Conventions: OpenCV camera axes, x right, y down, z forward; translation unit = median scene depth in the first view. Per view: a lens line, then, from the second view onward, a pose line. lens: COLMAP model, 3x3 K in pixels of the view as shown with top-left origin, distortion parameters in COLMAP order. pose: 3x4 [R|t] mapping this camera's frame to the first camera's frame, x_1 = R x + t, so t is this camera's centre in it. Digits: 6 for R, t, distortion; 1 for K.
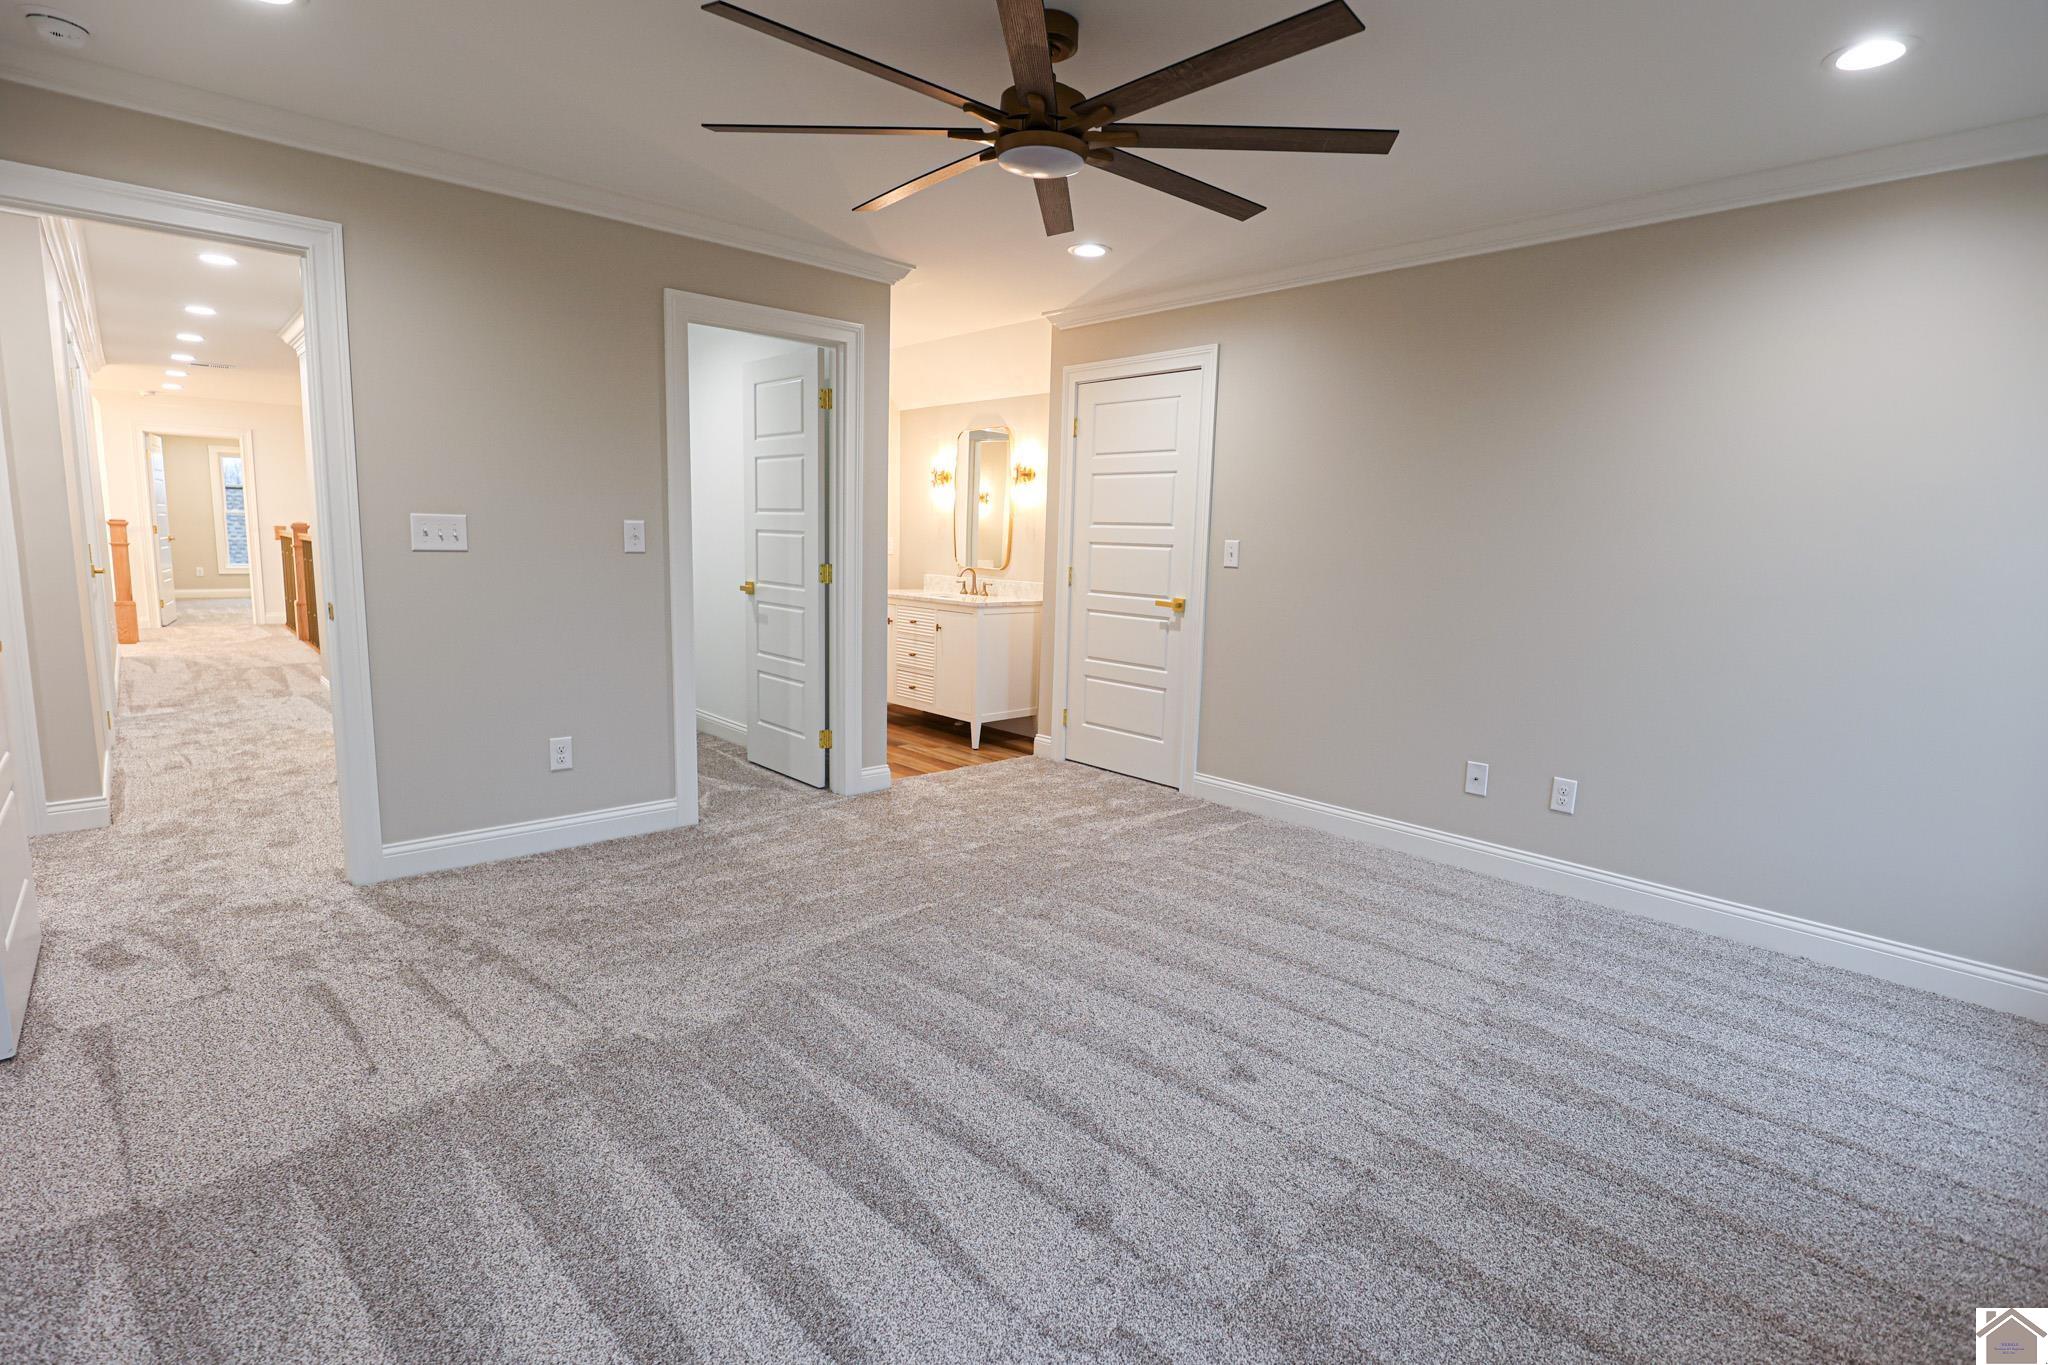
lens RADIAL K [[979.0, 0, 1018.7], [0, 979.0, 679.5], [0, 0, 1]] dist [-0.000578, 0.000044]
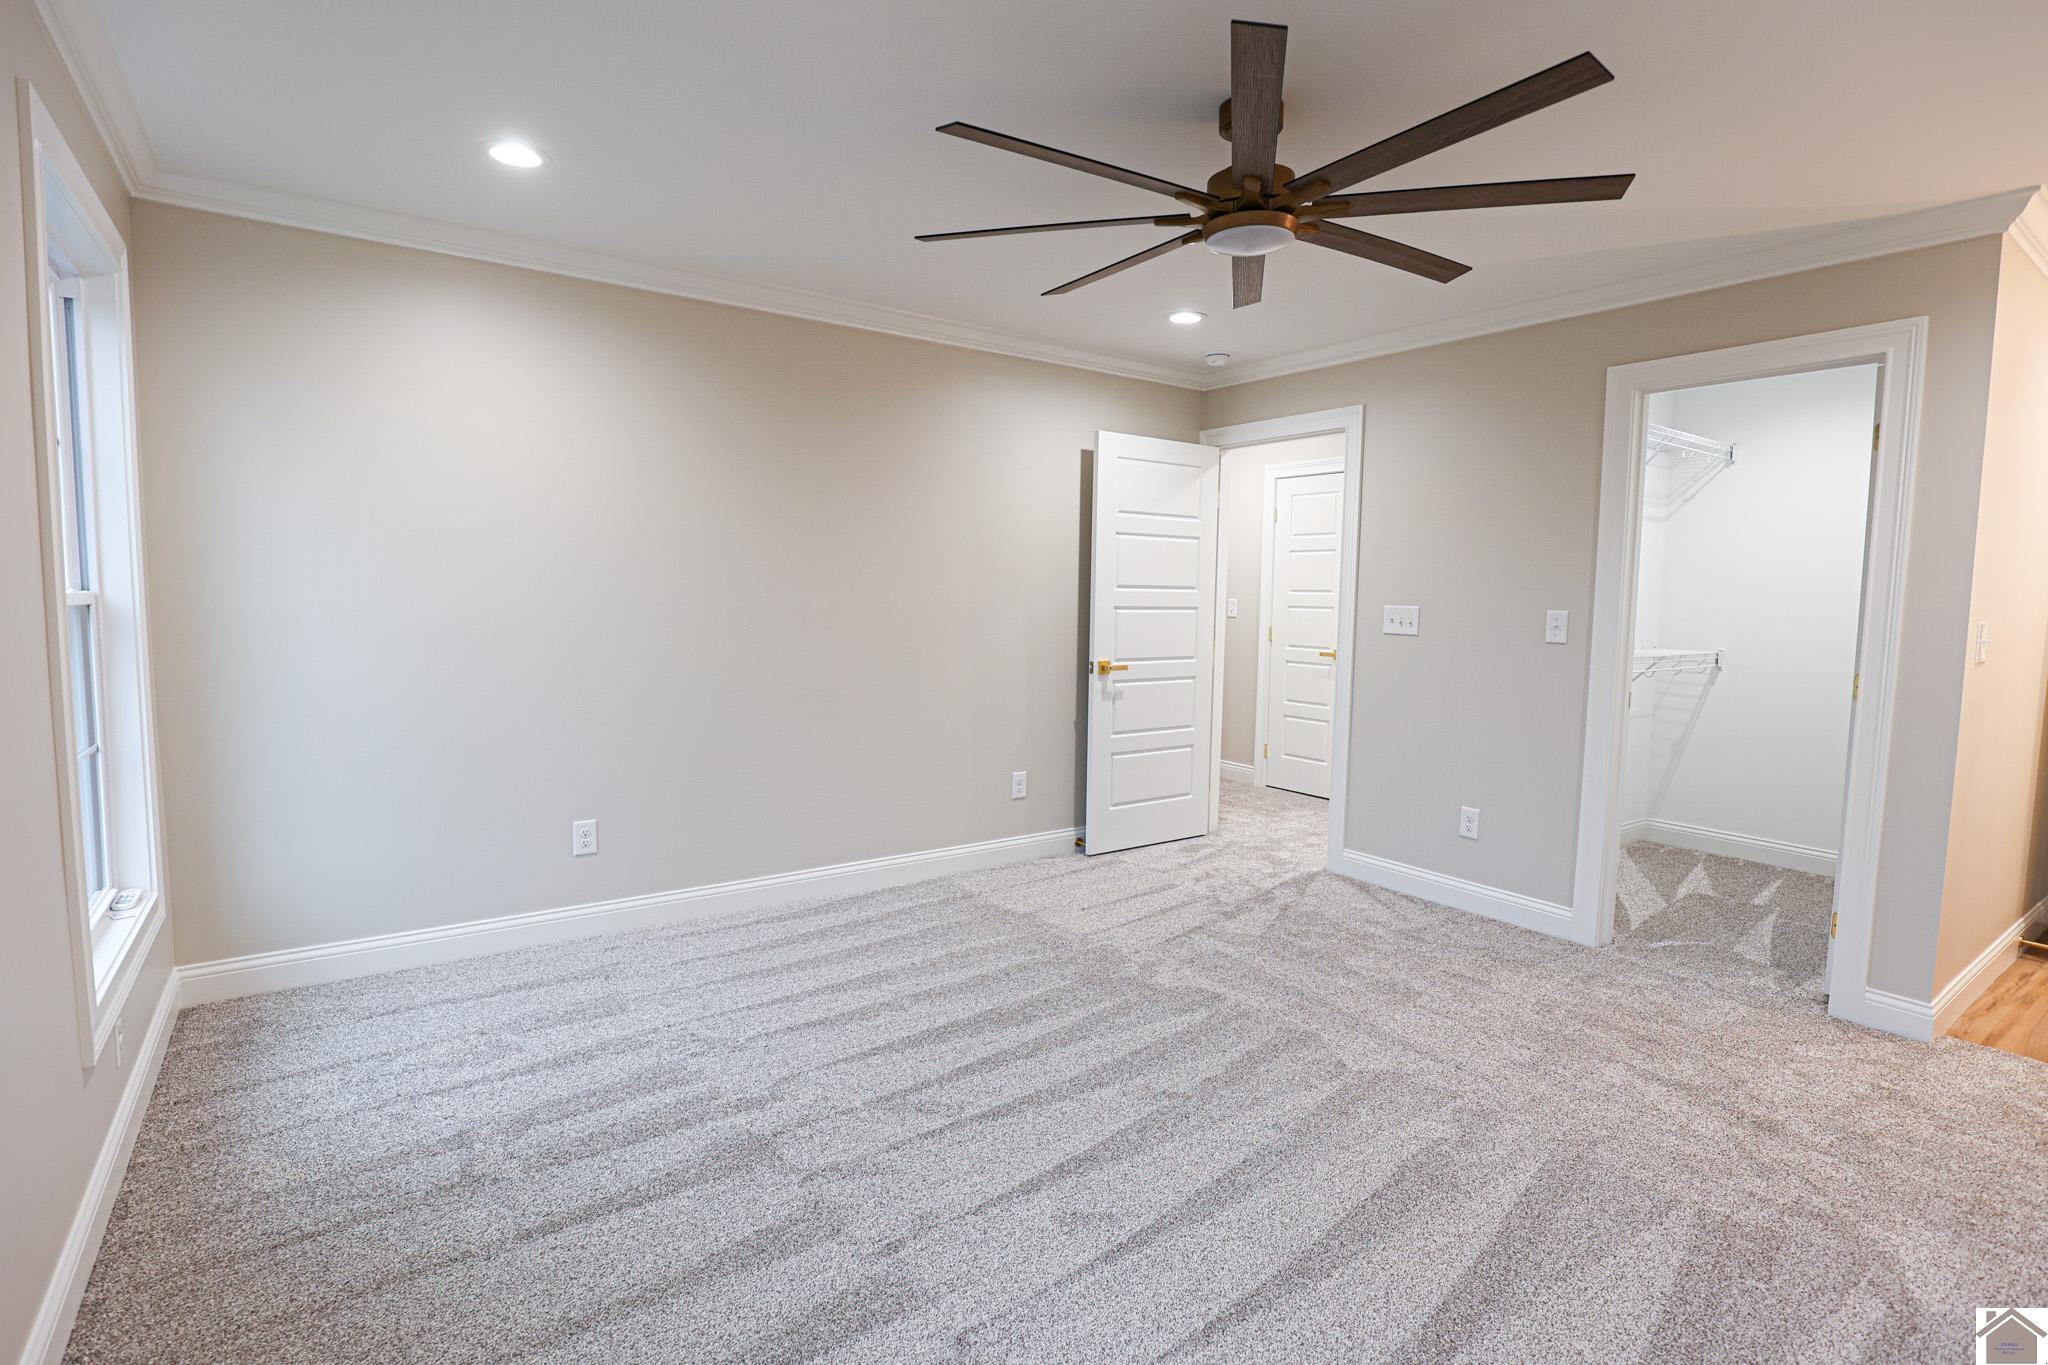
lens RADIAL K [[979.0, 0, 1018.7], [0, 979.0, 679.5], [0, 0, 1]] dist [-0.000578, 0.000044]
pose [[-0.099311, 0.061296, -0.993167, 0.760303], [-0.169690, 0.982437, 0.077601, -0.092868], [0.980481, 0.176237, -0.087165, 0.669297]]
